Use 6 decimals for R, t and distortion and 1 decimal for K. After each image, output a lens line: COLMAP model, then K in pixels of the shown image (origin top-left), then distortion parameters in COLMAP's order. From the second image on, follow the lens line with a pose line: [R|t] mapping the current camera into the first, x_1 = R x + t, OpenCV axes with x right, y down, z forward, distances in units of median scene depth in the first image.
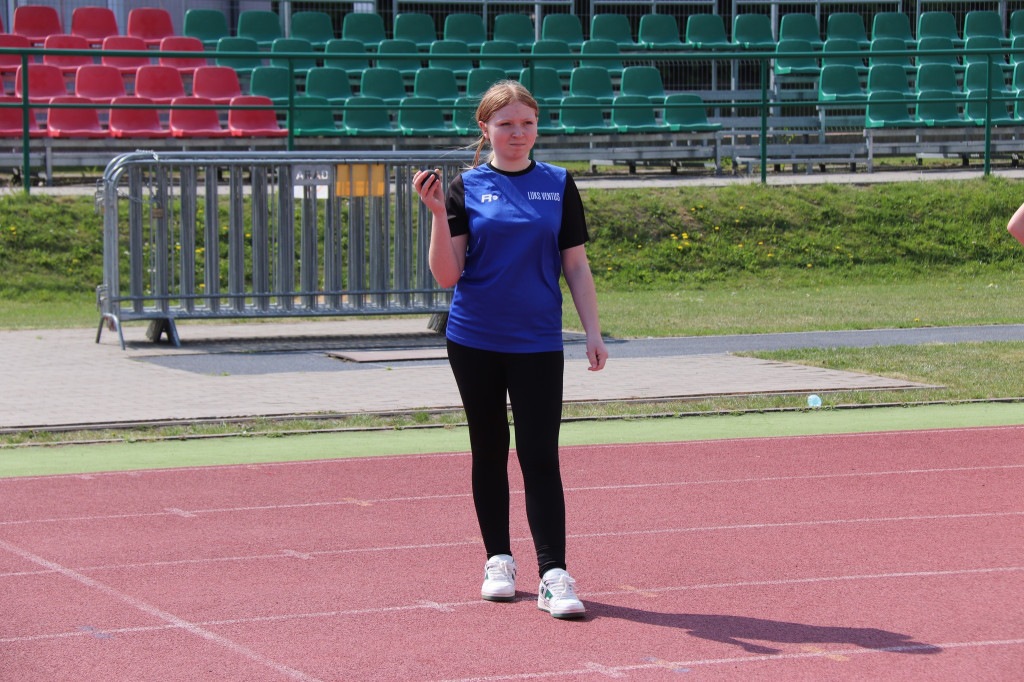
lens RADIAL K [[3439.1, 0, 510.3], [0, 3439.1, 343.9], [0, 0, 1]] dist [0.932951, -1.949932]
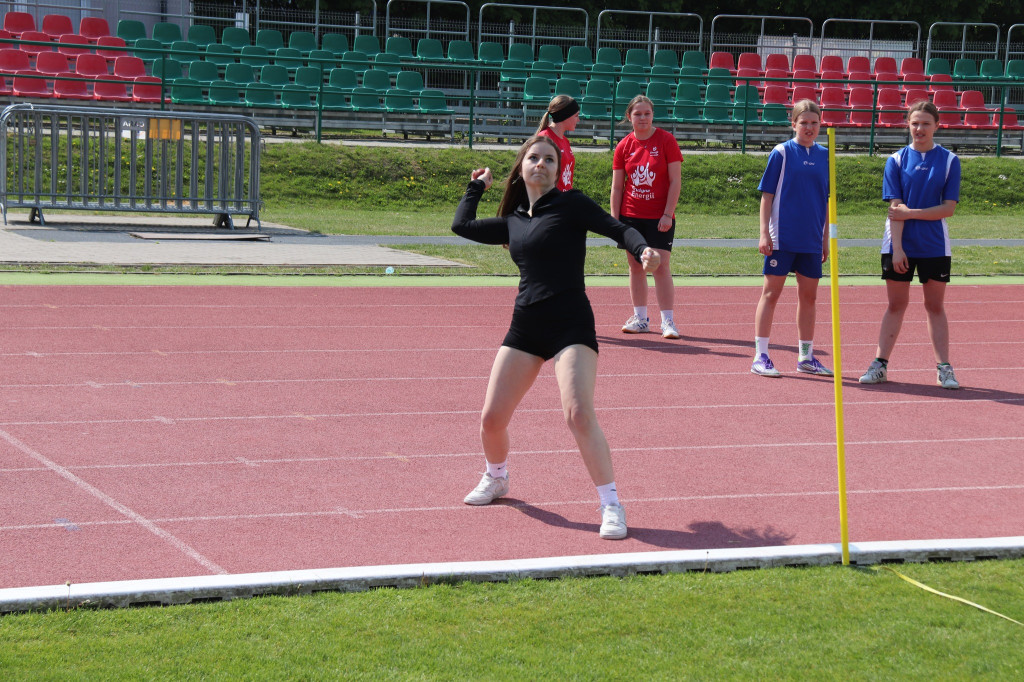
lens RADIAL K [[2432.9, 0, 530.9], [0, 2432.9, 336.2], [0, 0, 1]] dist [0.535807, 0.458172]
pose [[0.999070, 0.043110, -0.000028, 0.105981], [-0.043094, 0.998719, 0.026517, 0.009380], [0.001171, -0.026491, 0.999648, -0.133099]]
